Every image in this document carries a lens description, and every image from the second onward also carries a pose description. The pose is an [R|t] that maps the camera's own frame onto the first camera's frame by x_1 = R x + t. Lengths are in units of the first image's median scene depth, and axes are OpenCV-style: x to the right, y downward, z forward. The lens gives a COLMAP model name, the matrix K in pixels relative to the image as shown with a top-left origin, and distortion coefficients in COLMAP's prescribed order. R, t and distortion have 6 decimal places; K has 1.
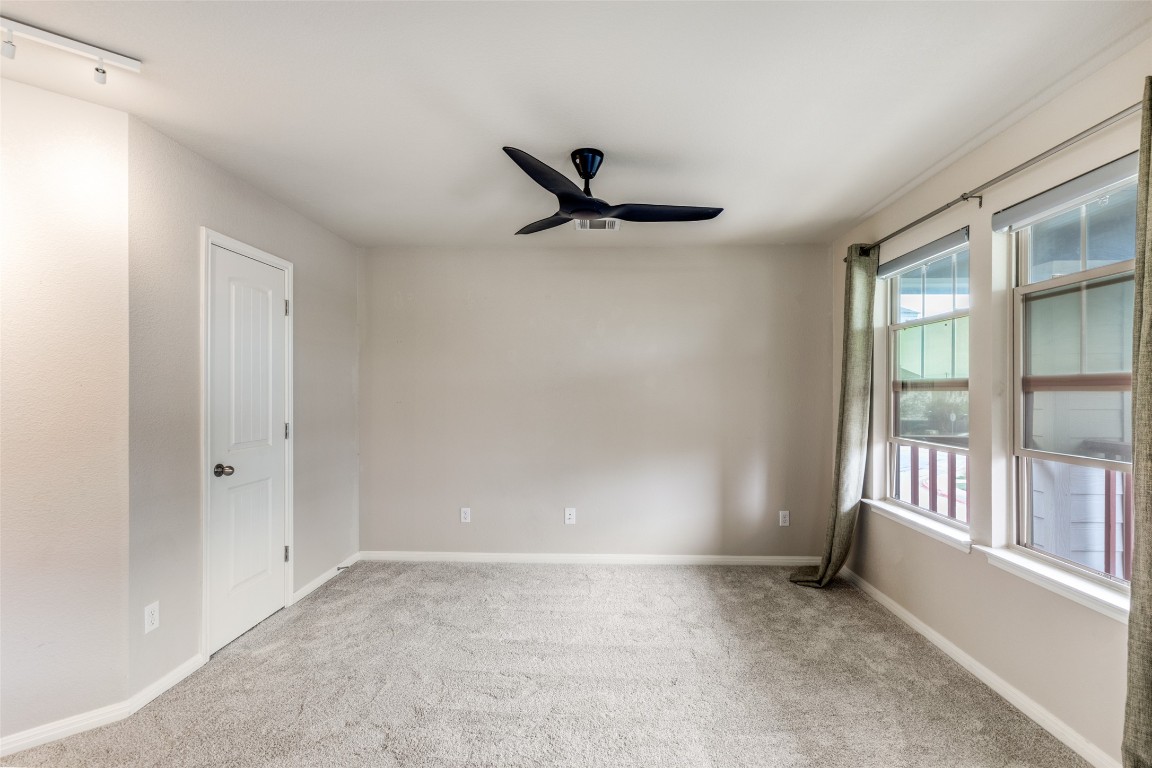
lens RADIAL K [[527.8, 0, 584.9], [0, 527.8, 388.2], [0, 0, 1]] dist [0.003790, 0.000459]
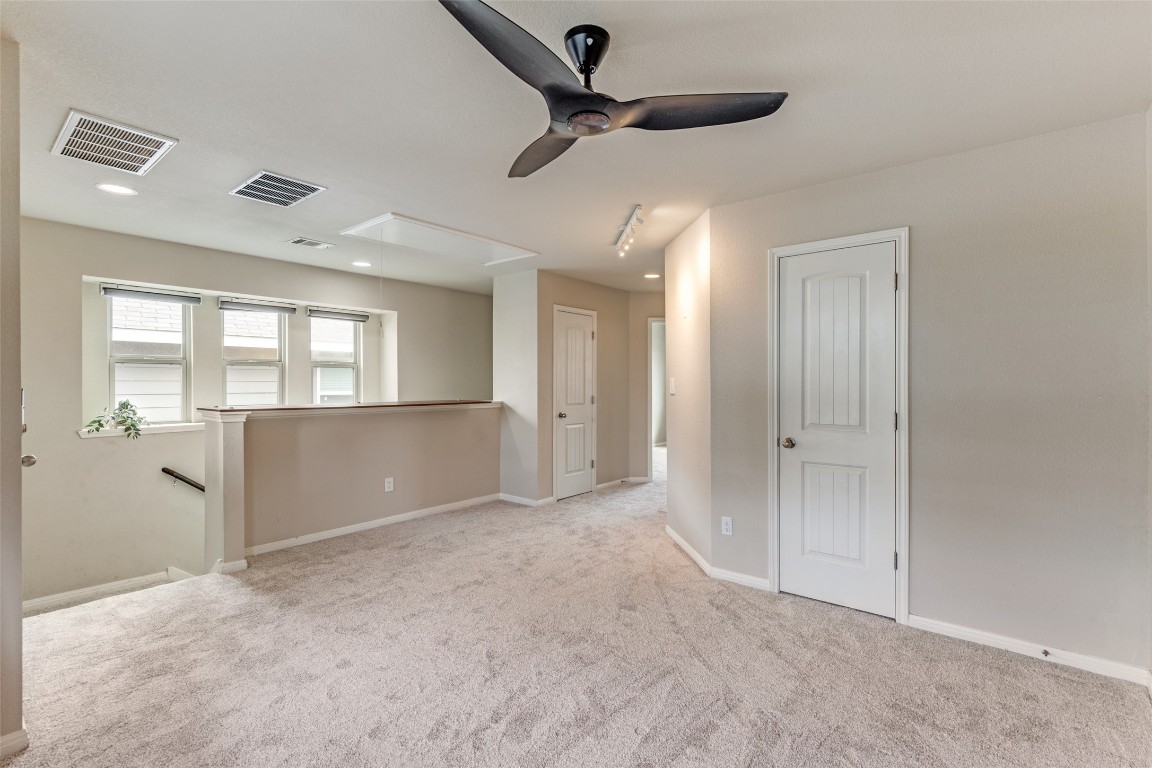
lens RADIAL K [[540.0, 0, 579.7], [0, 540.0, 383.0], [0, 0, 1]] dist [0.004237, 0.000369]
pose [[-0.595524, 0.002123, -0.803335, 0.503220], [-0.000184, 0.999996, 0.002779, 0.016232], [0.803337, 0.001803, -0.595522, 1.190676]]
